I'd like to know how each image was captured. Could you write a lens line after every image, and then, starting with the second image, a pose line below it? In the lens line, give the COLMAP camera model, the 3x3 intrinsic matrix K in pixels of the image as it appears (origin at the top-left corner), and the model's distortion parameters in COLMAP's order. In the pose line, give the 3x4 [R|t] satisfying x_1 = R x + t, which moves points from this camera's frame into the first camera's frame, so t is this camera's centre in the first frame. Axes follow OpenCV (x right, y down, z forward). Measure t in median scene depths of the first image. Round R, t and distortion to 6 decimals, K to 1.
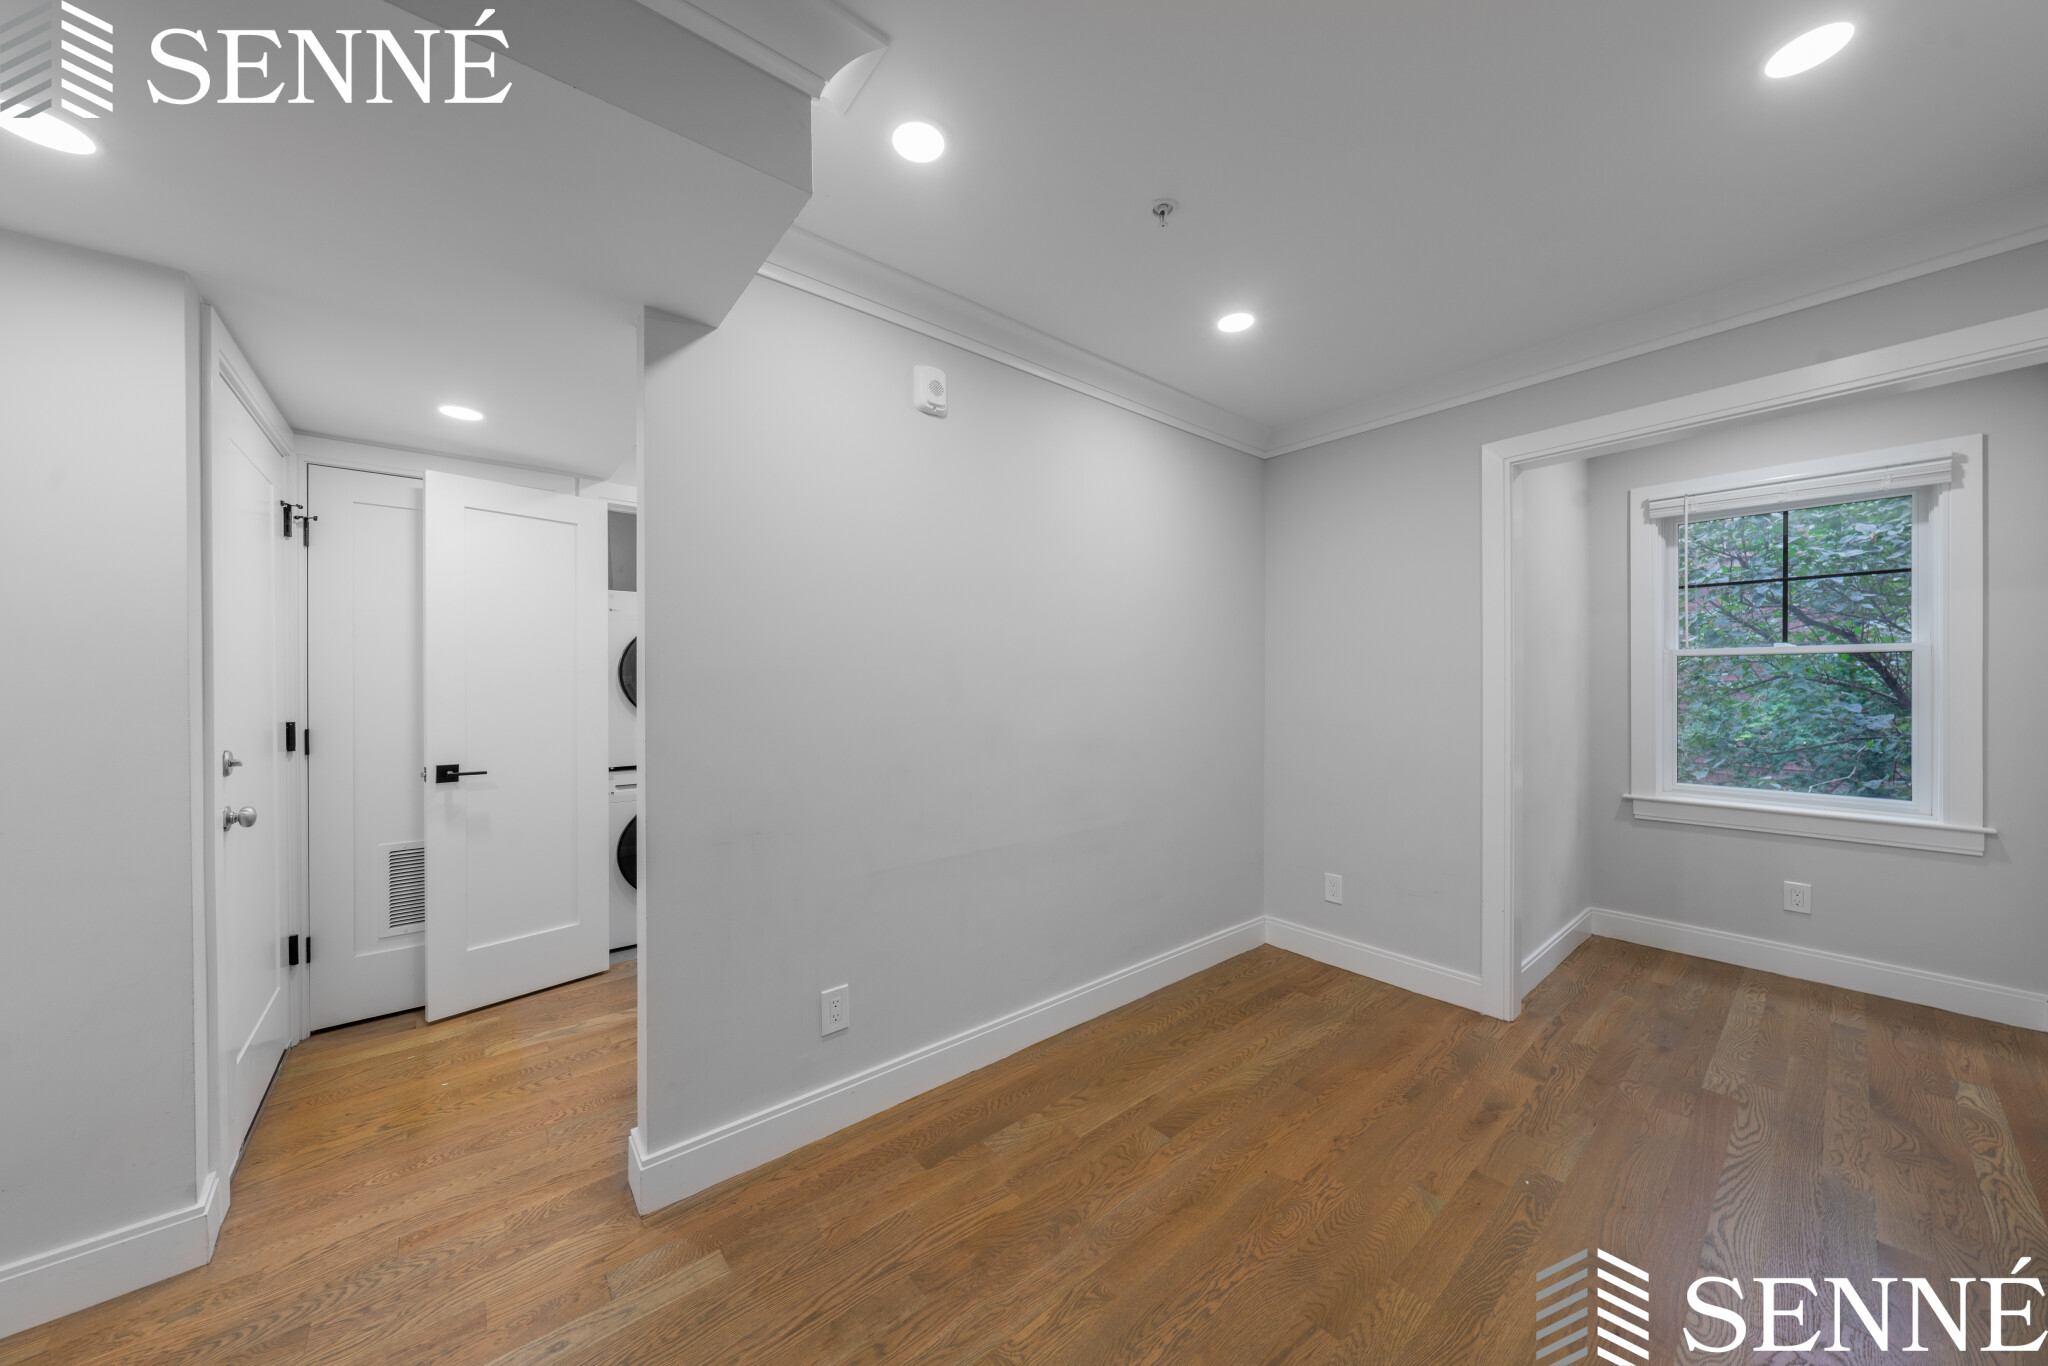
lens RADIAL K [[704.5, 0, 1035.6], [0, 704.5, 681.5], [0, 0, 1]] dist [0.001503, 0.000061]
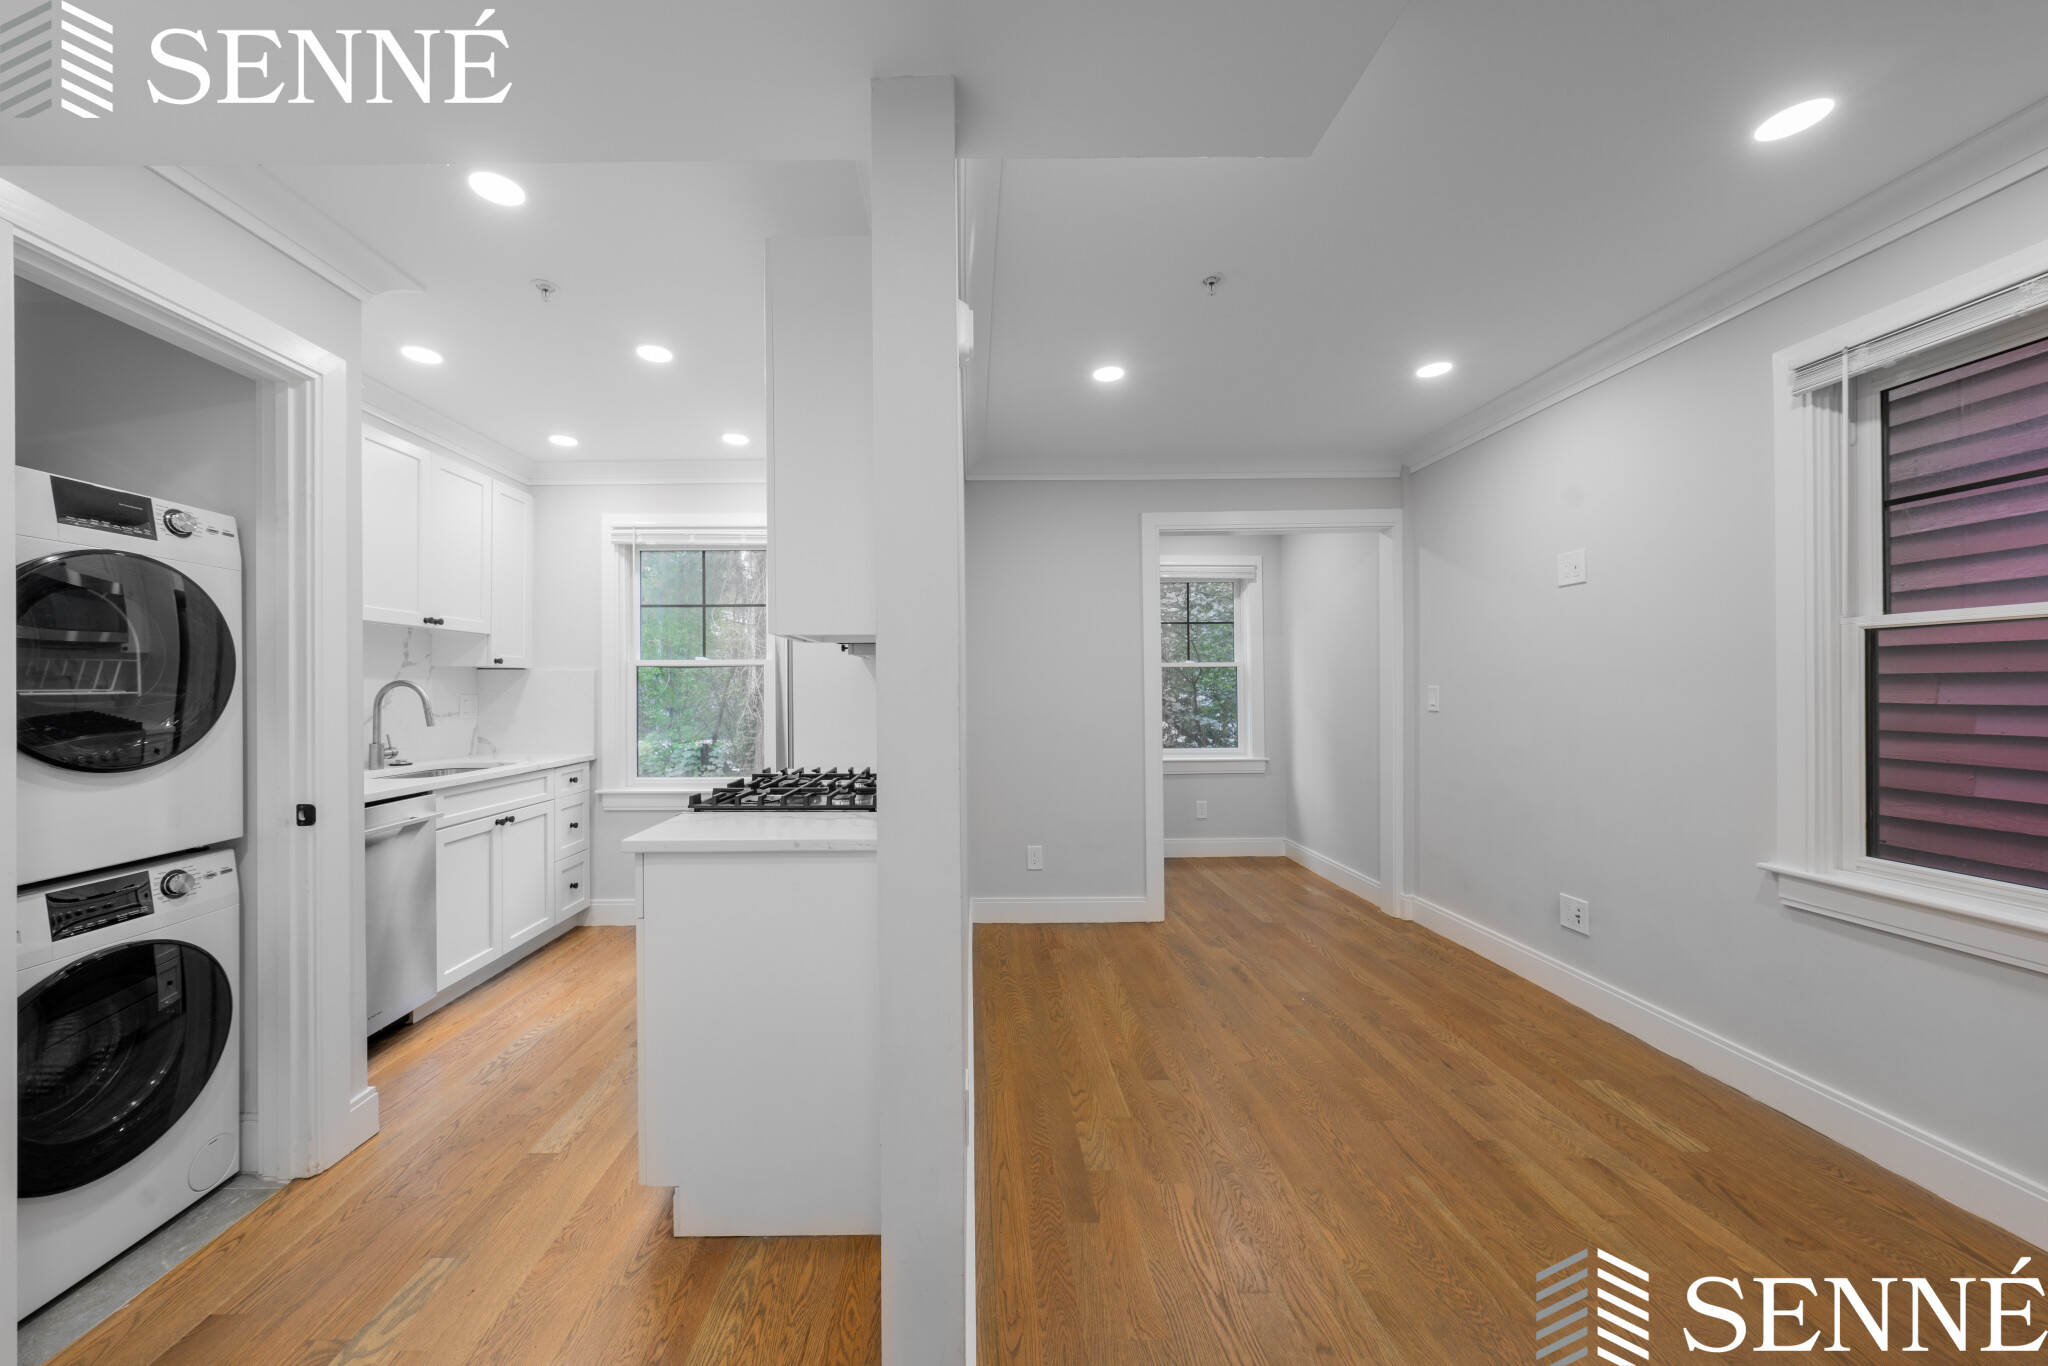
lens RADIAL K [[704.5, 0, 989.6], [0, 704.5, 680.5], [0, 0, 1]] dist [0.001503, 0.000061]
pose [[0.627201, 0.004592, 0.778844, -0.606176], [0.006195, 0.999922, -0.010885, 0.008876], [-0.778832, 0.011652, 0.627124, 0.346547]]
